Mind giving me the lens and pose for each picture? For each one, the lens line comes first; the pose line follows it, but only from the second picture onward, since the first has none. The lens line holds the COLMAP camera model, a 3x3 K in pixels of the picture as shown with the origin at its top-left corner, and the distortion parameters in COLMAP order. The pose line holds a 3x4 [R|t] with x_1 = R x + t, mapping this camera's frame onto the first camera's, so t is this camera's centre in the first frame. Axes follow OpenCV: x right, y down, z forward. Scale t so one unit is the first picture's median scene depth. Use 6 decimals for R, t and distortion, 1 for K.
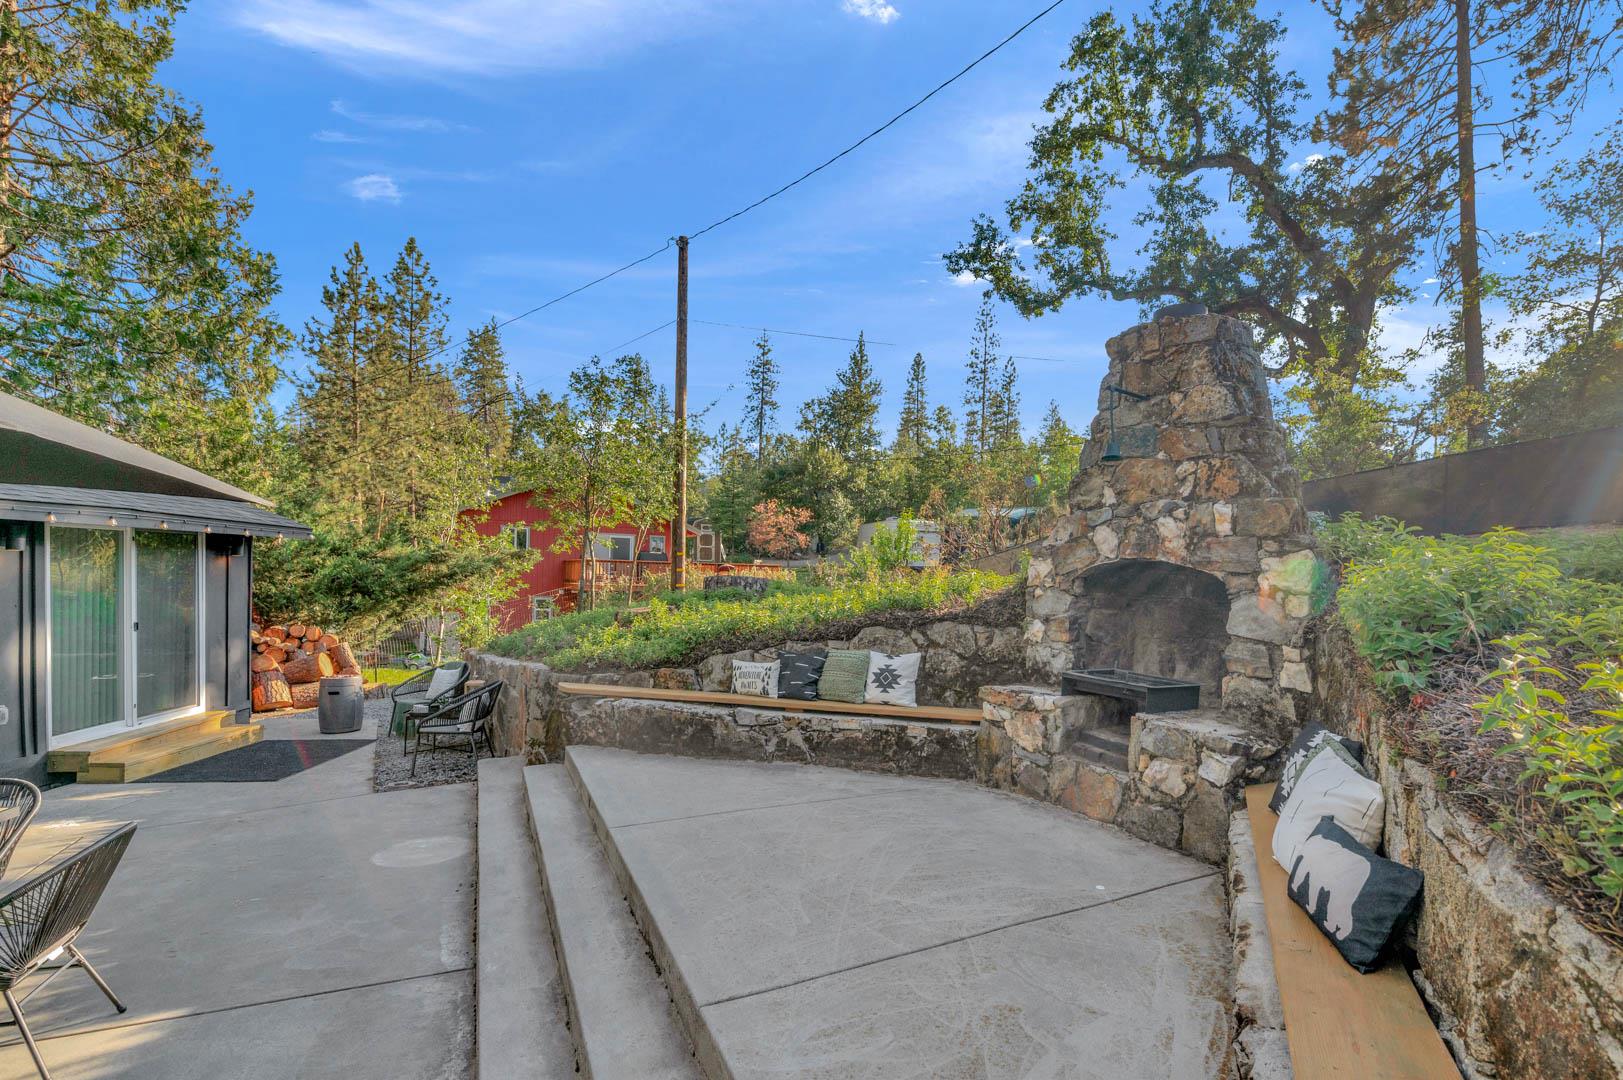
lens RADIAL K [[714.4, 0, 813.4], [0, 714.4, 590.2], [0, 0, 1]] dist [-0.003369, 0.000658]
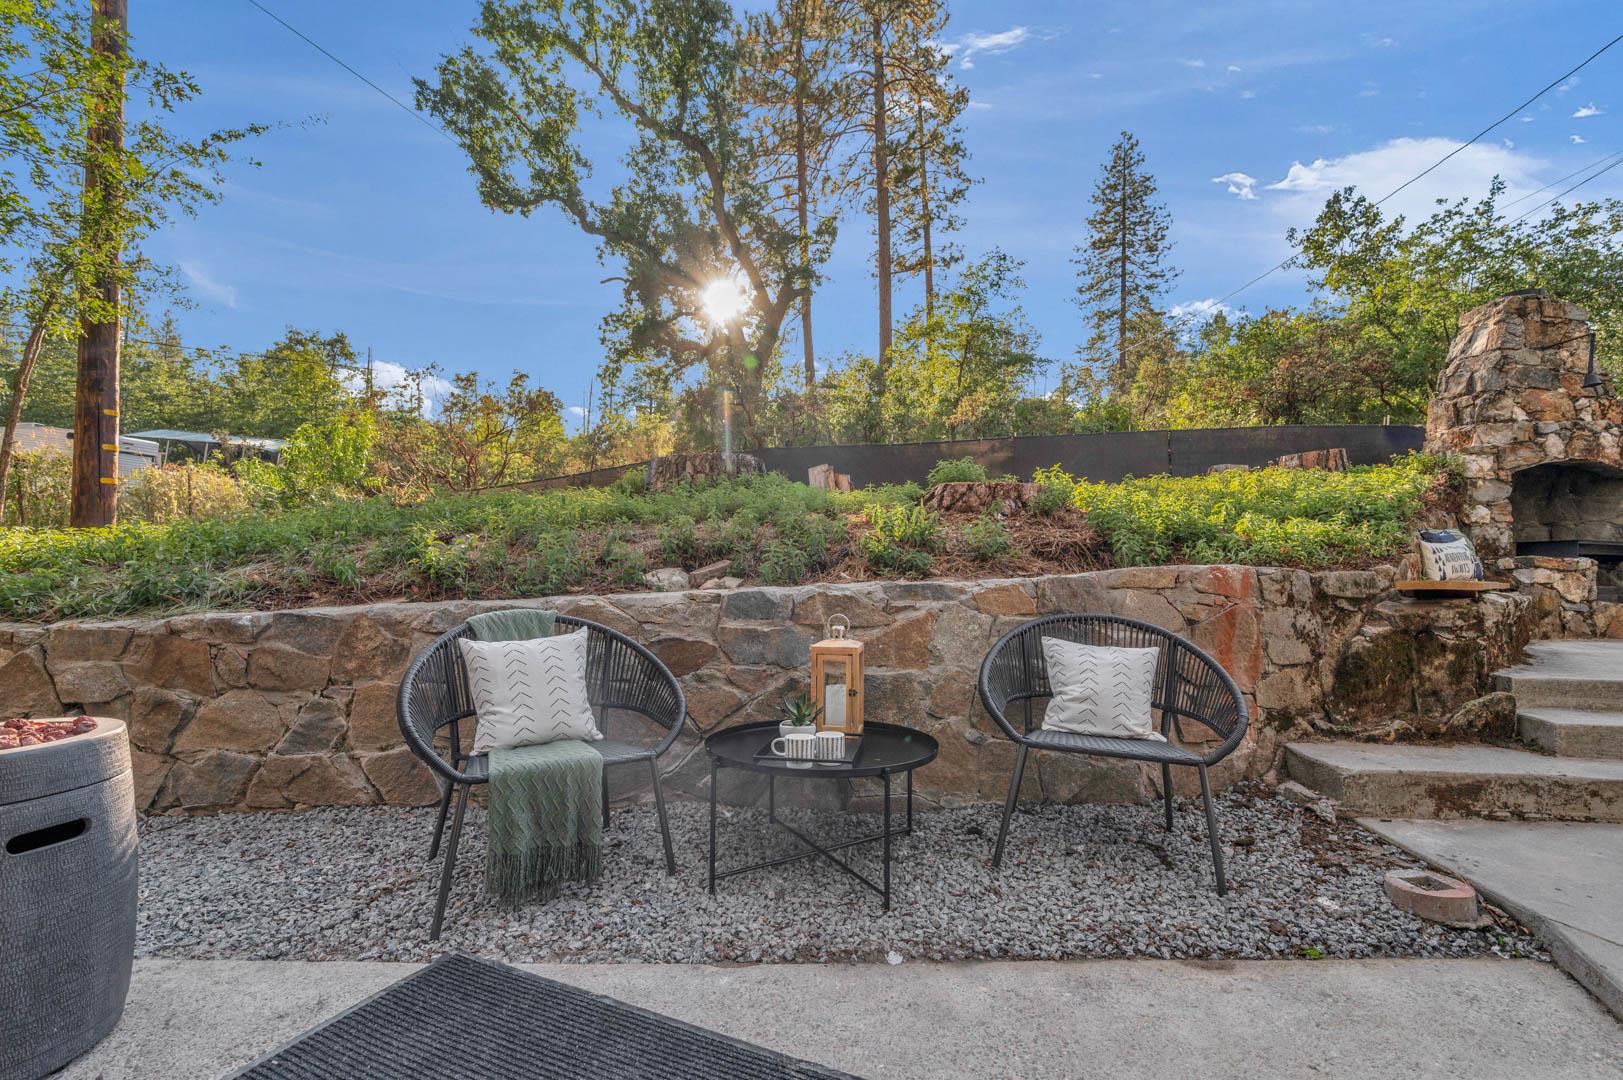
lens RADIAL K [[714.4, 0, 815.0], [0, 714.4, 551.3], [0, 0, 1]] dist [-0.003369, 0.000658]
pose [[0.496748, 0.010982, 0.867825, -1.366849], [-0.008722, 0.999933, -0.007661, 0.145163], [-0.867851, -0.003764, 0.496810, 1.439923]]
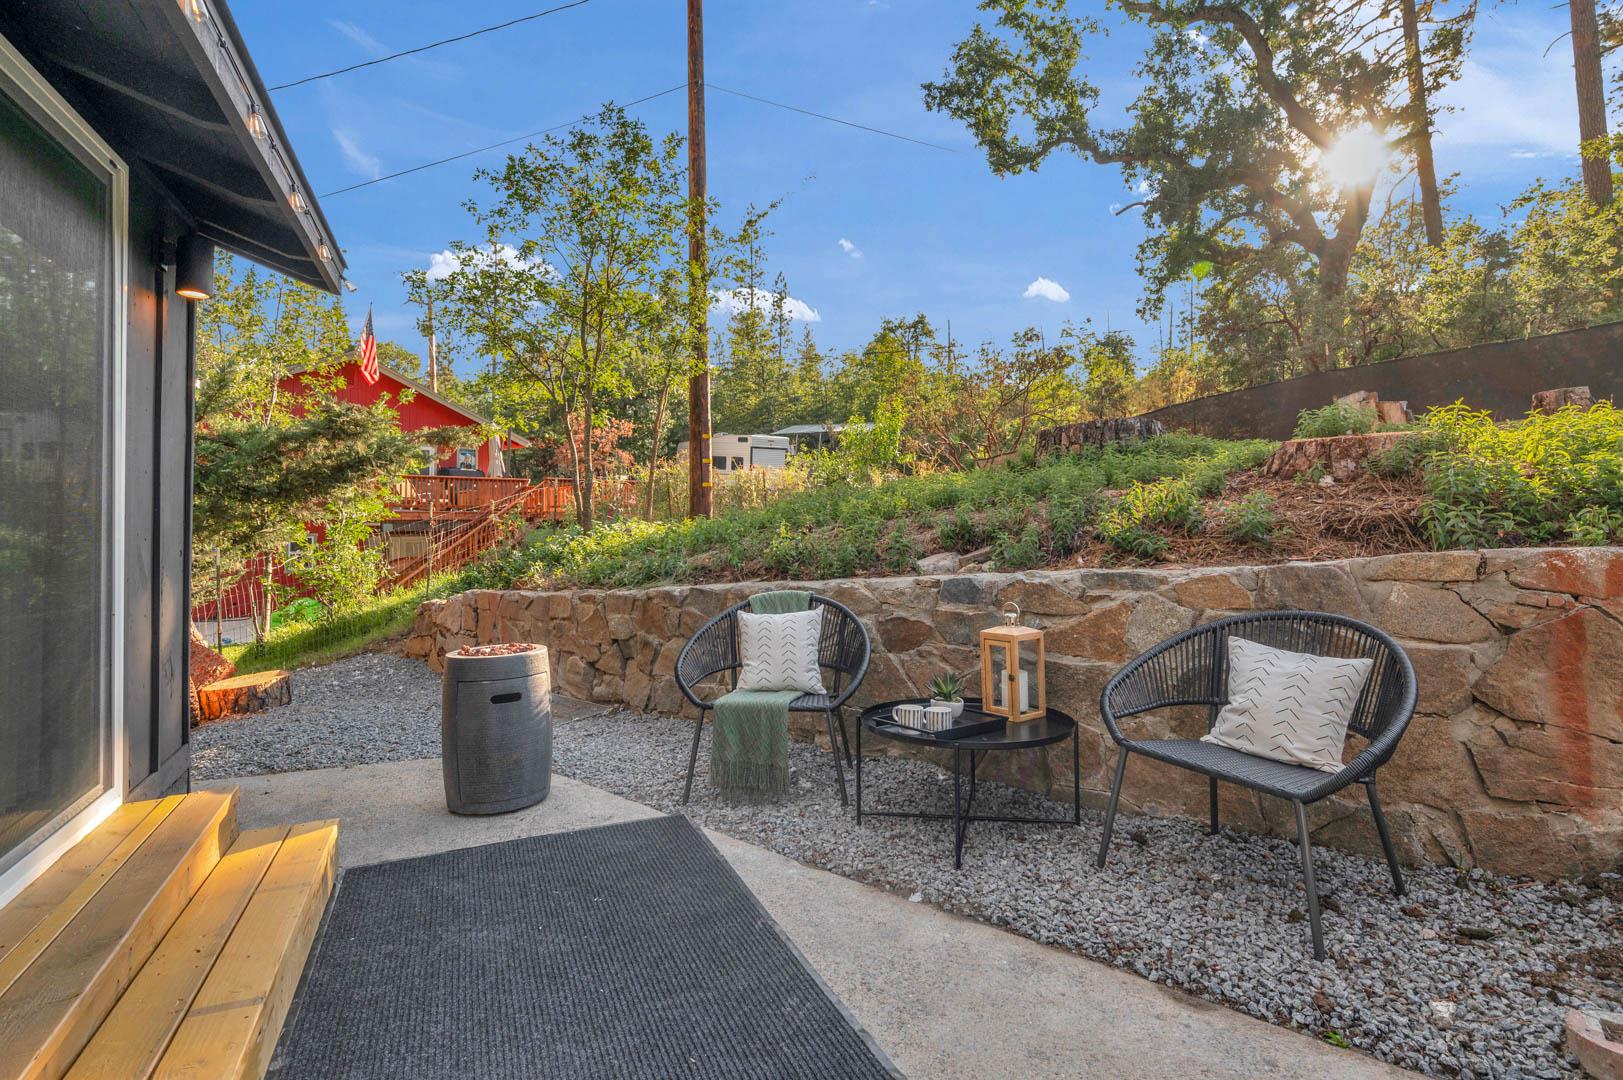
lens RADIAL K [[798.0, 0, 804.8], [0, 798.0, 491.3], [0, 0, 1]] dist [-0.004026, 0.000409]
pose [[0.954704, -0.019826, 0.296895, -1.208788], [0.032663, 0.998731, -0.038338, 0.114650], [-0.295758, 0.046299, 0.954140, 1.077788]]
